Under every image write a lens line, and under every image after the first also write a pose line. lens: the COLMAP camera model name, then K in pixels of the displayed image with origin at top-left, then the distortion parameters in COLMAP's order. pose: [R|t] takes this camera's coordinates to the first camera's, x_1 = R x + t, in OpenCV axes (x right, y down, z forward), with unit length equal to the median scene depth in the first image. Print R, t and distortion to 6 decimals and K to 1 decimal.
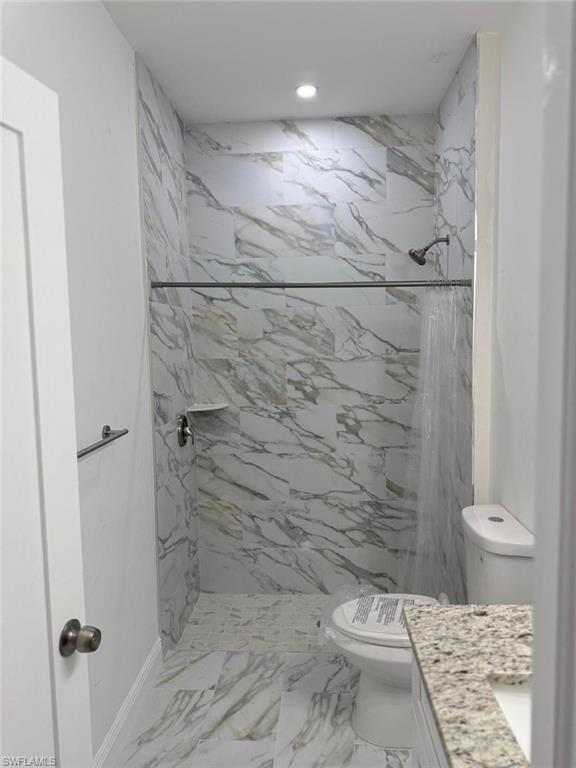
lens RADIAL K [[541.0, 0, 288.6], [0, 541.0, 382.8], [0, 0, 1]] dist [0.054113, -0.064297]
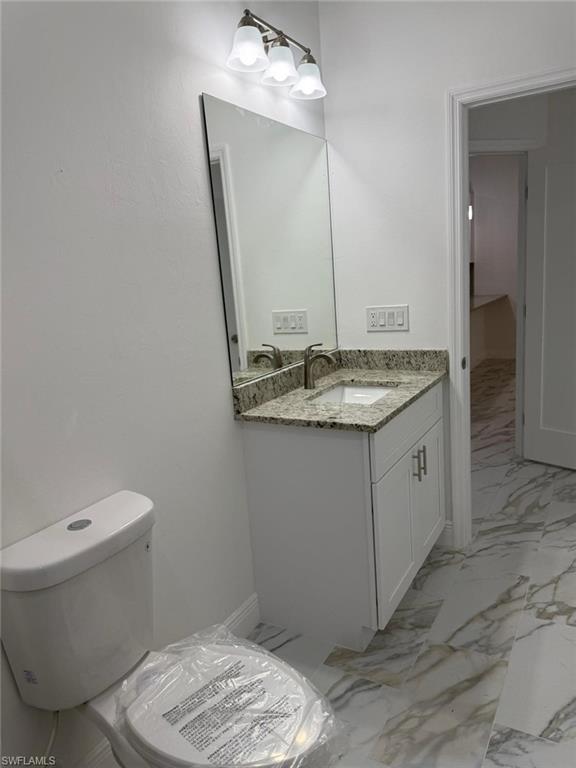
lens RADIAL K [[541.0, 0, 289.3], [0, 541.0, 387.4], [0, 0, 1]] dist [0.054113, -0.064297]
pose [[-0.887198, -0.000907, 0.461388, -0.094682], [0.138351, 0.953459, 0.267910, -0.030713], [-0.440157, 0.301523, -0.845781, 0.920881]]
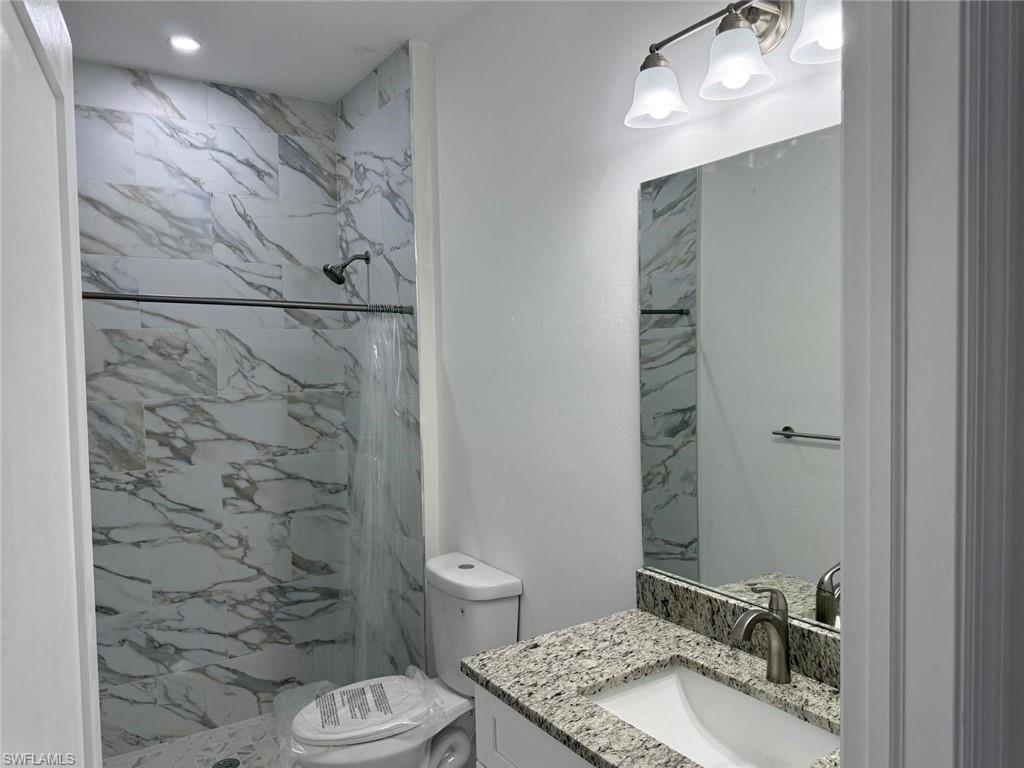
lens RADIAL K [[721.4, 0, 508.2], [0, 721.4, 388.0], [0, 0, 1]] dist [0.054113, -0.064297]
pose [[0.803061, -0.021377, 0.595513, -0.190353], [0.054001, 0.997855, -0.037002, -0.002636], [-0.593445, 0.061873, 0.802493, -0.030731]]
